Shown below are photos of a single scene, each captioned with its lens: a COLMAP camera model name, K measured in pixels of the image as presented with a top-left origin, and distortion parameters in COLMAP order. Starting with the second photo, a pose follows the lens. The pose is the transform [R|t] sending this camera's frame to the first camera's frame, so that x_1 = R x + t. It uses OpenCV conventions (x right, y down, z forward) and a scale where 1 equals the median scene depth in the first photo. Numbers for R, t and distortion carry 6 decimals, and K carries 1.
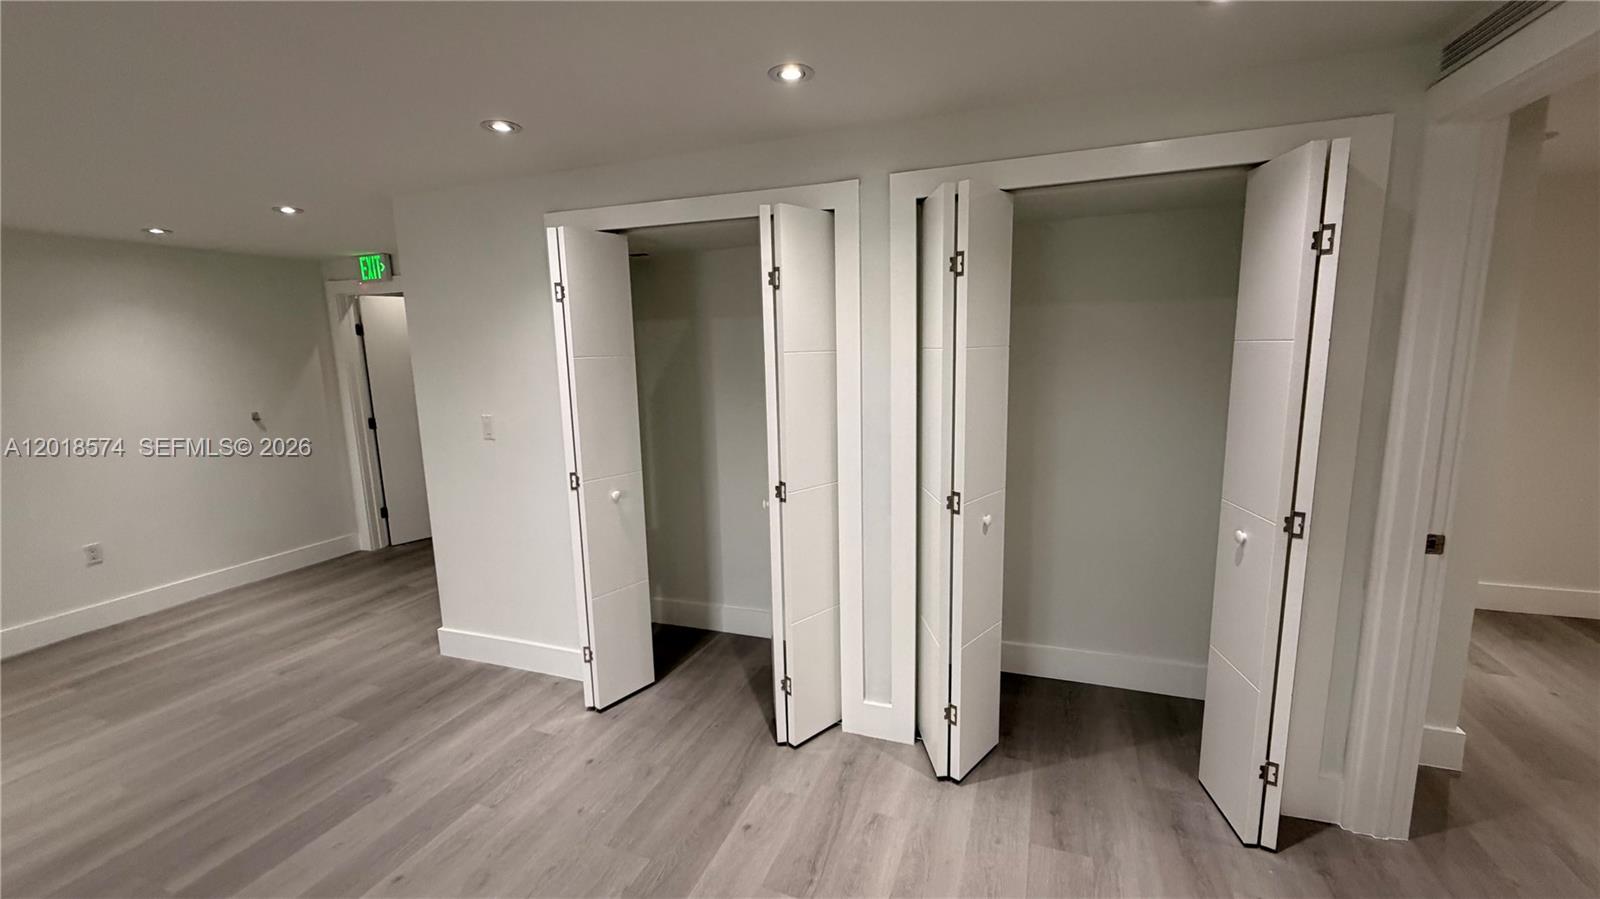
lens RADIAL K [[637.7, 0, 802.3], [0, 637.7, 452.2], [0, 0, 1]] dist [-0.000865, 0.000078]
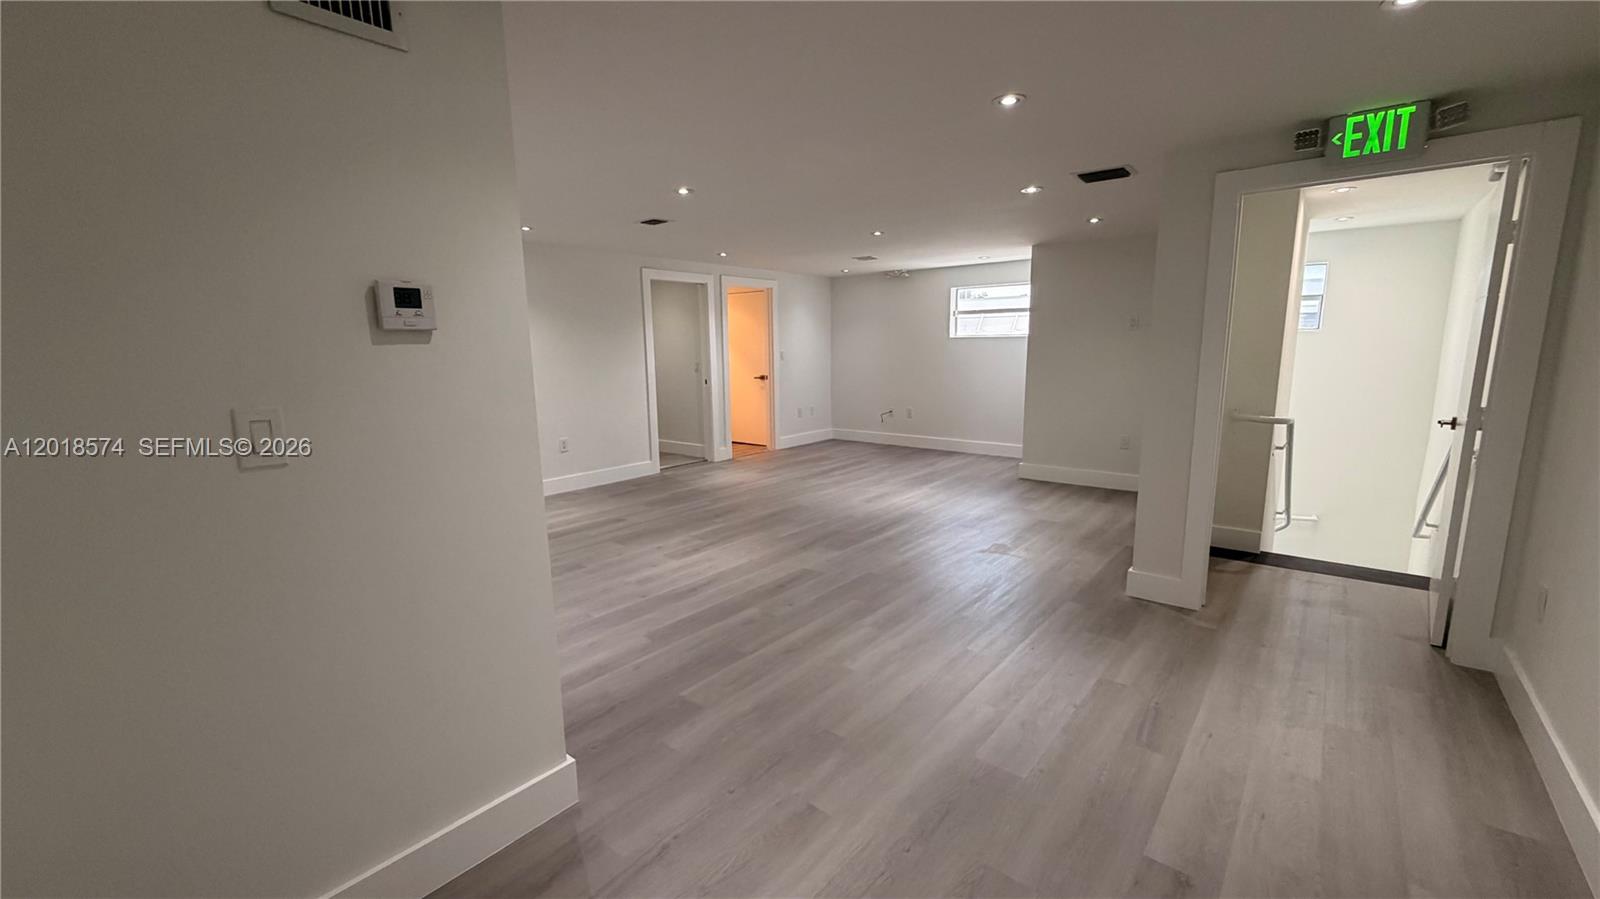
lens RADIAL K [[637.7, 0, 795.8], [0, 637.7, 446.9], [0, 0, 1]] dist [-0.000865, 0.000078]
pose [[-0.945015, -0.016247, 0.326623, -0.896948], [0.089034, 0.948256, 0.304769, -0.145808], [-0.314673, 0.317092, -0.894670, 1.293176]]
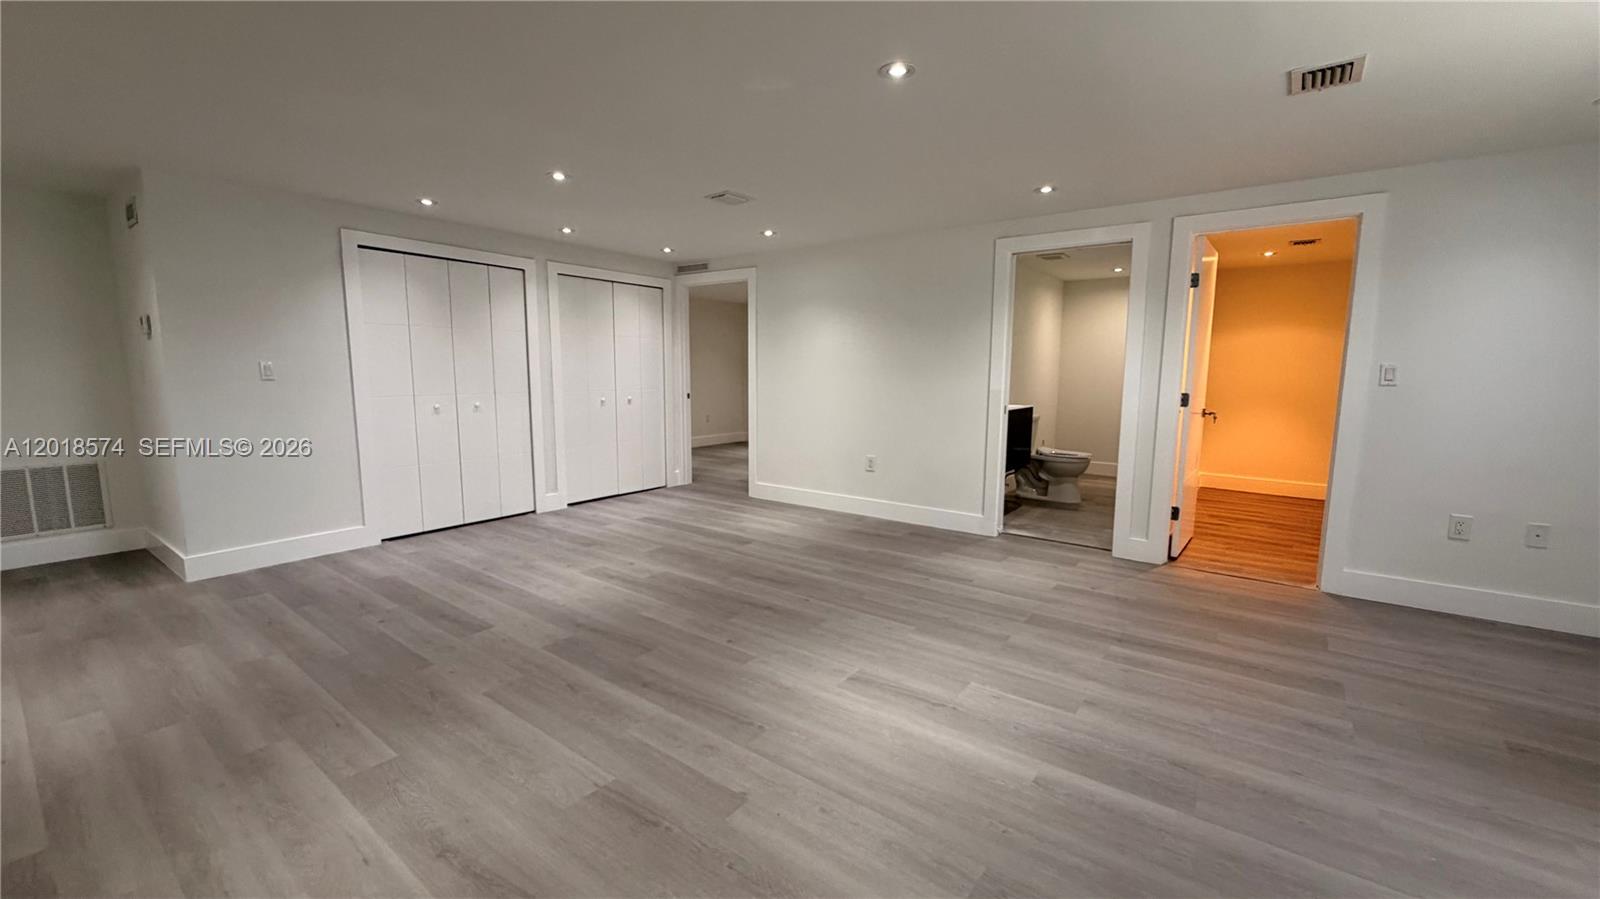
lens RADIAL K [[637.7, 0, 798.6], [0, 637.7, 449.5], [0, 0, 1]] dist [-0.000865, 0.000078]
pose [[0.273446, -0.094322, 0.957252, -1.243266], [0.145057, 0.987843, 0.055900, 0.173932], [-0.950887, 0.123570, 0.283804, -0.321933]]
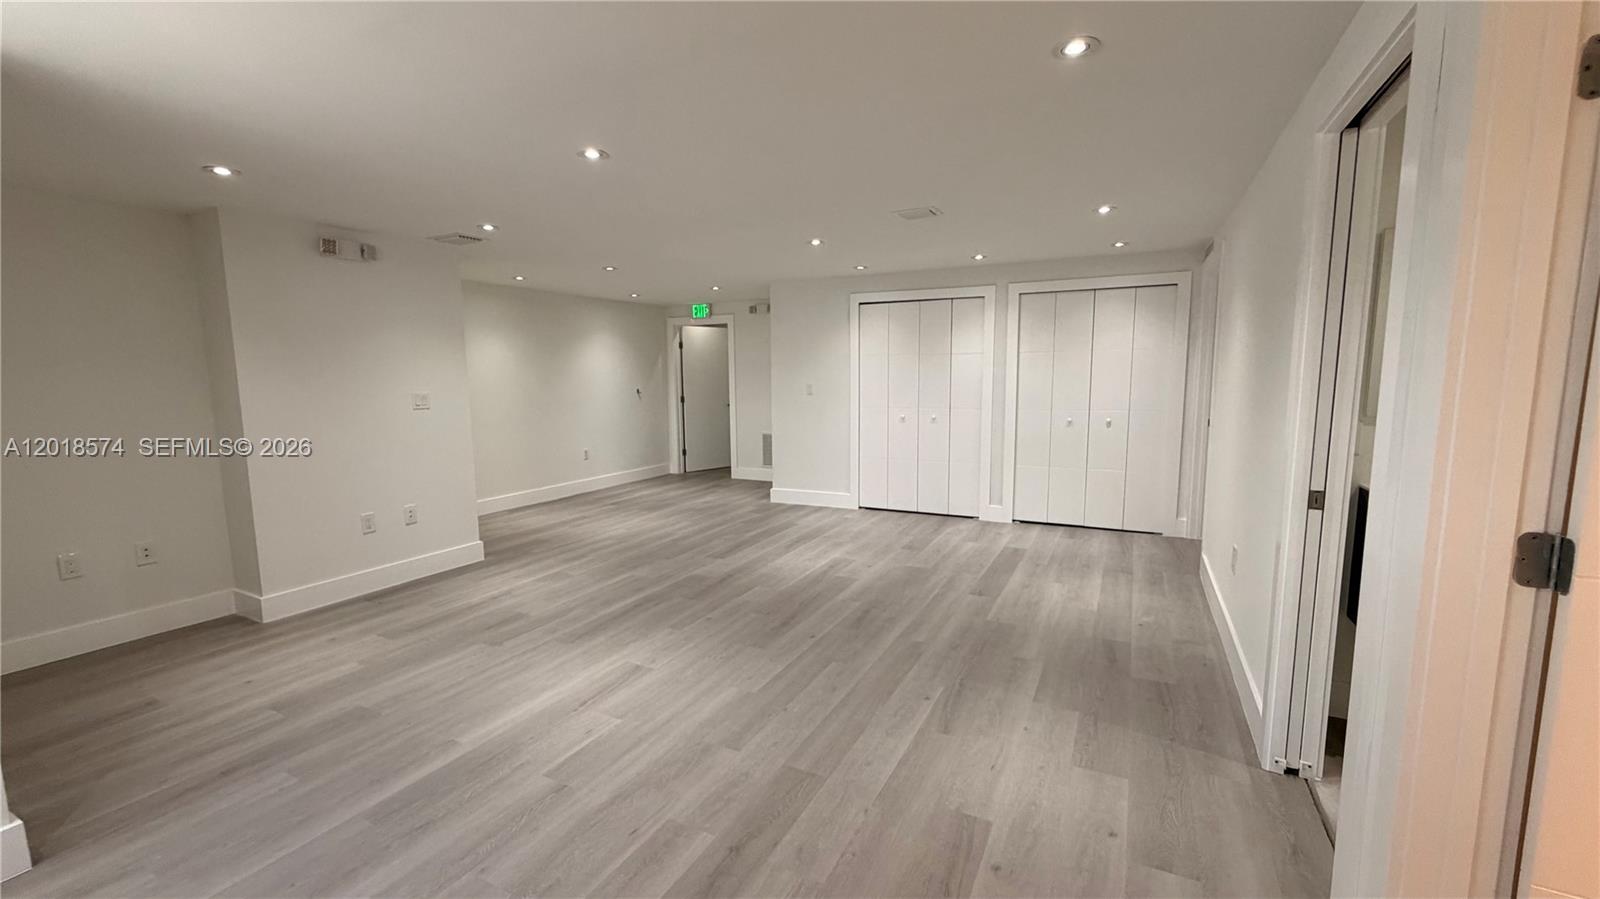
lens RADIAL K [[637.7, 0, 802.9], [0, 637.7, 454.2], [0, 0, 1]] dist [-0.000865, 0.000078]
pose [[0.994530, 0.028852, -0.100391, -0.250809], [-0.032490, 0.998866, -0.034795, 0.221108], [0.099274, 0.037867, 0.994339, -0.982722]]
